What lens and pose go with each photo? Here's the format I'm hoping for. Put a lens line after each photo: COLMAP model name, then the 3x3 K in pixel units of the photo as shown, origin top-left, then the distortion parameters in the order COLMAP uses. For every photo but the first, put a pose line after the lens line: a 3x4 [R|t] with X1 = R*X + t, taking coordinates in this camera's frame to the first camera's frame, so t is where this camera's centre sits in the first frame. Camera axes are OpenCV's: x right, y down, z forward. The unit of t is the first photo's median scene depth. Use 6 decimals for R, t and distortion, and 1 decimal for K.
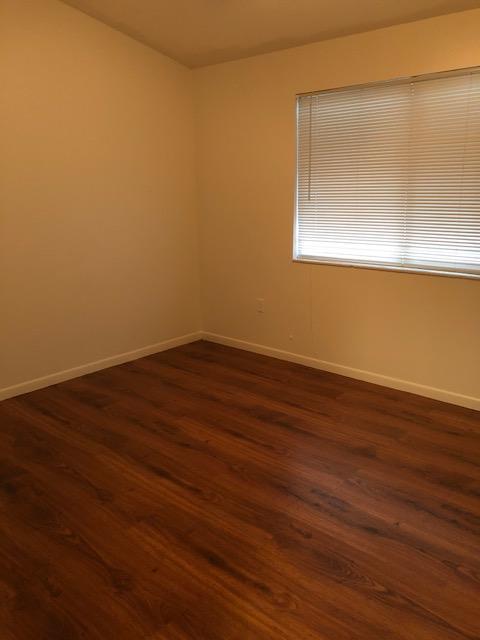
lens RADIAL K [[520.6, 0, 241.5], [0, 520.6, 318.3], [0, 0, 1]] dist [0.029313, -0.046210]
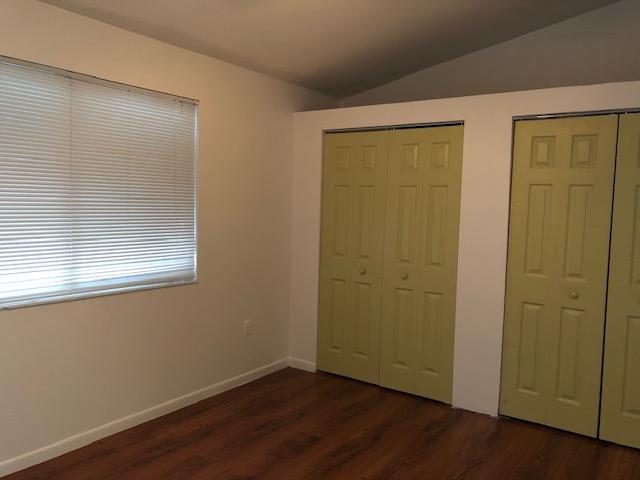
lens RADIAL K [[520.6, 0, 320.9], [0, 520.6, 241.1], [0, 0, 1]] dist [0.029313, -0.046210]
pose [[-0.108837, -0.065772, 0.991881, -0.731440], [0.217396, 0.972080, 0.088313, -0.227850], [-0.969997, 0.225243, -0.091499, 0.940499]]
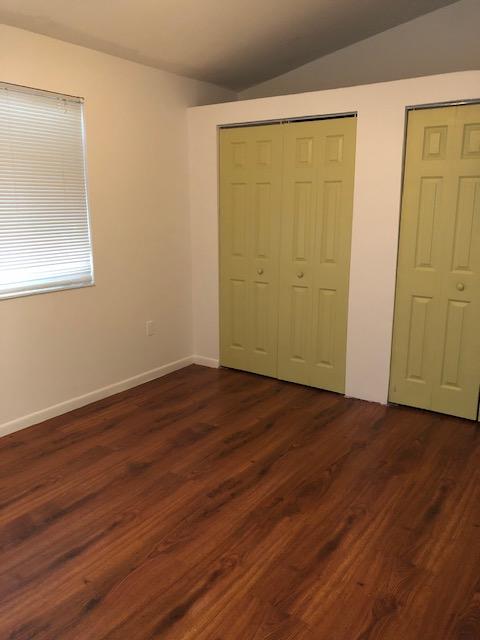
lens RADIAL K [[520.6, 0, 241.3], [0, 520.6, 317.8], [0, 0, 1]] dist [0.029313, -0.046210]
pose [[-0.109932, -0.205919, 0.972375, -0.767142], [0.244187, 0.942726, 0.227247, -0.211344], [-0.963477, 0.262423, -0.053352, 0.871856]]
